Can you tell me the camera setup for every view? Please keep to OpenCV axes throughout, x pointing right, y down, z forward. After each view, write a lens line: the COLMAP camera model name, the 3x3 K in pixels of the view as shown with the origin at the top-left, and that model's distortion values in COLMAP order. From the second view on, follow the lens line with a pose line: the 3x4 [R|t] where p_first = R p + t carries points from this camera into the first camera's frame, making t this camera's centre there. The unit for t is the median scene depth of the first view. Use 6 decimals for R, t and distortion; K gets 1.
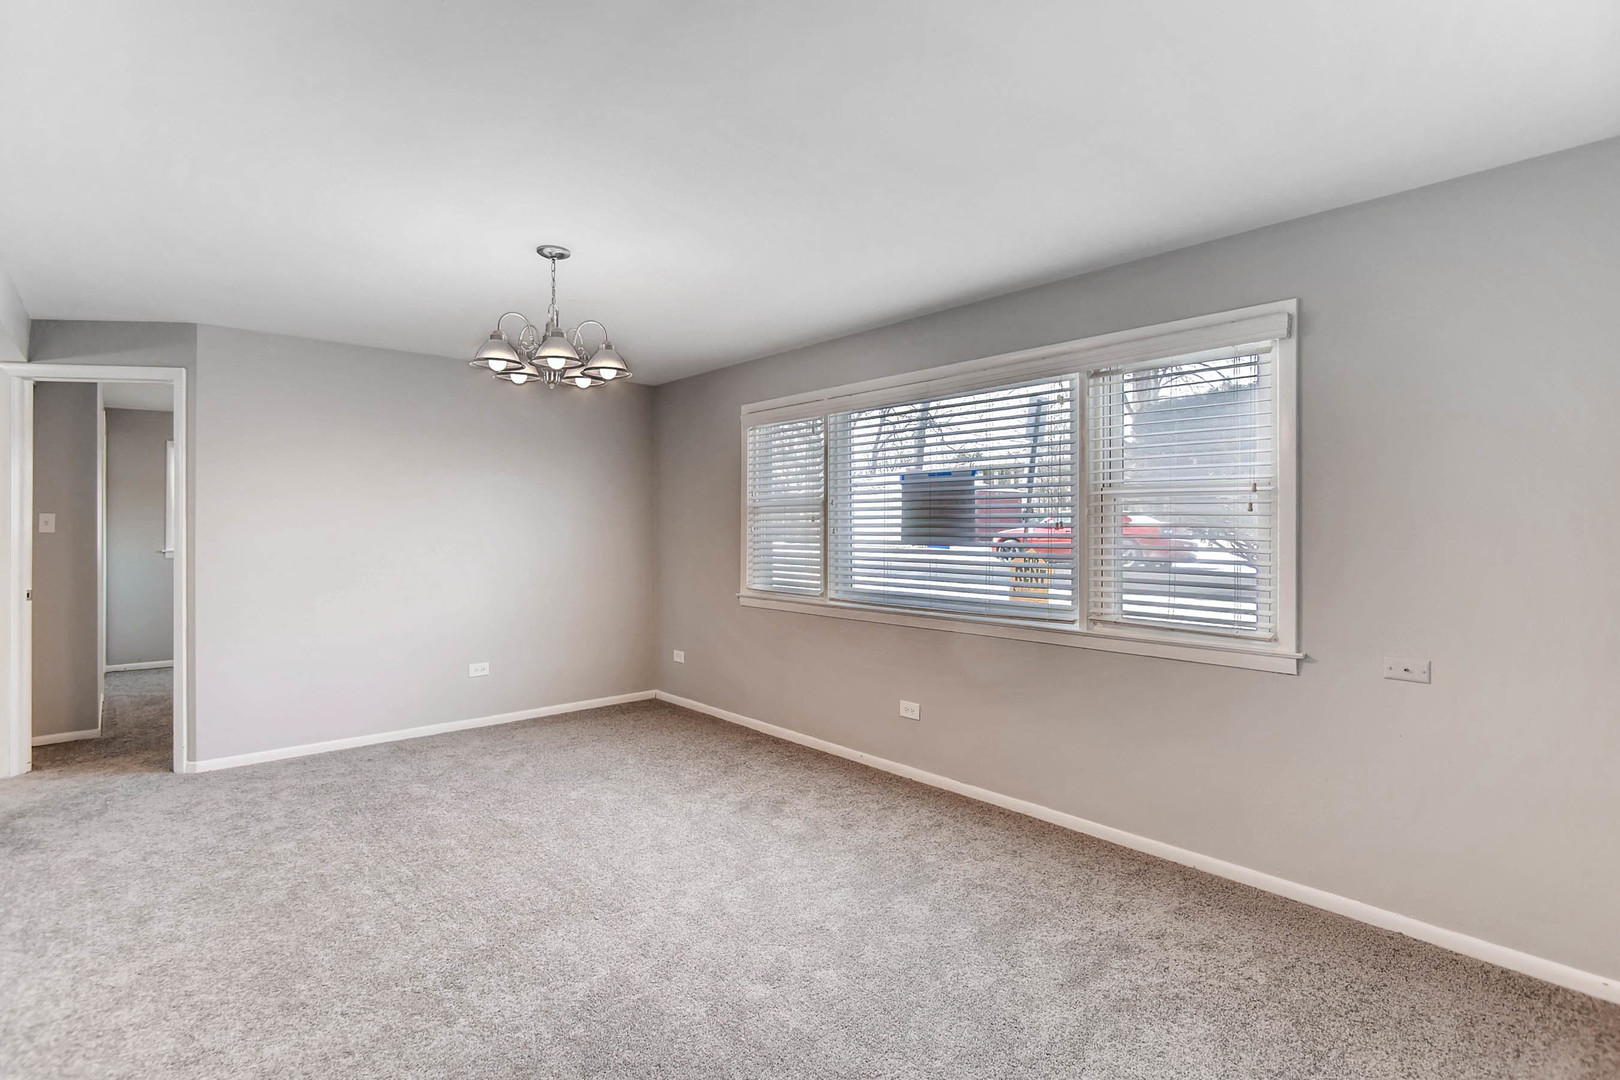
lens RADIAL K [[780.9, 0, 804.6], [0, 780.9, 524.9], [0, 0, 1]] dist [-0.000161, 0.000321]
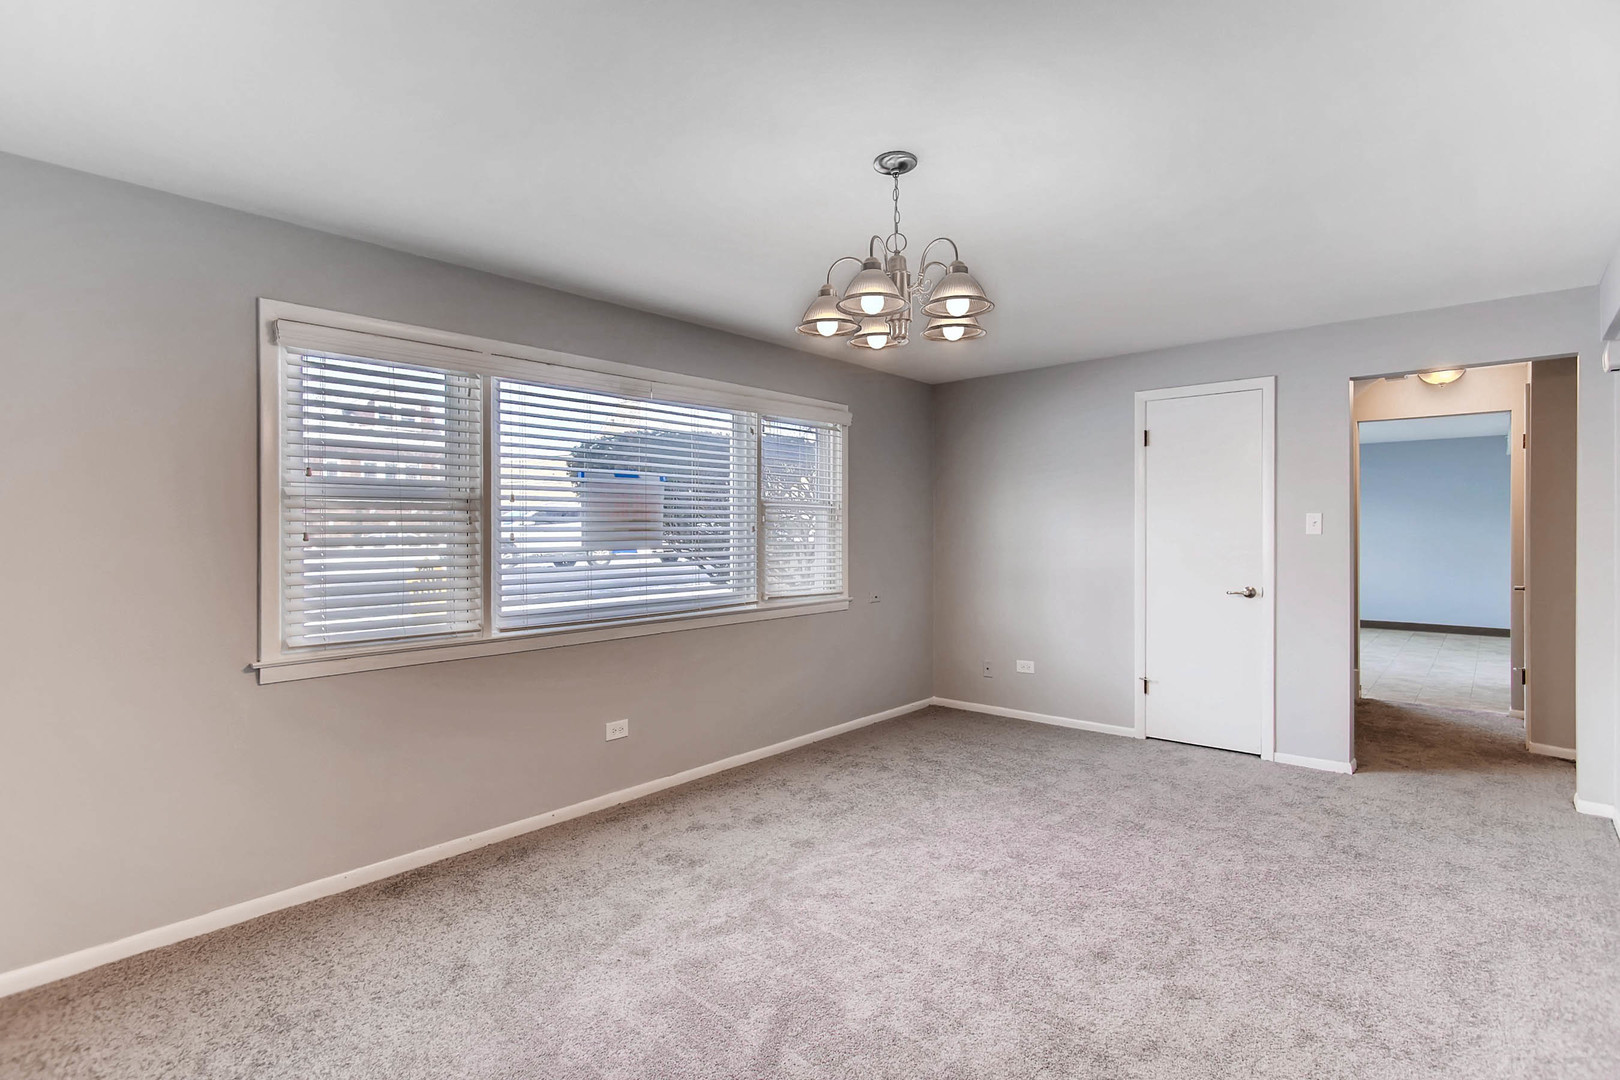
lens RADIAL K [[780.9, 0, 804.6], [0, 780.9, 524.9], [0, 0, 1]] dist [-0.000161, 0.000321]
pose [[-0.125495, 0.005212, 0.992081, -0.844952], [-0.003044, 0.999979, -0.005639, 0.000620], [-0.992090, -0.003728, -0.125477, 0.940800]]
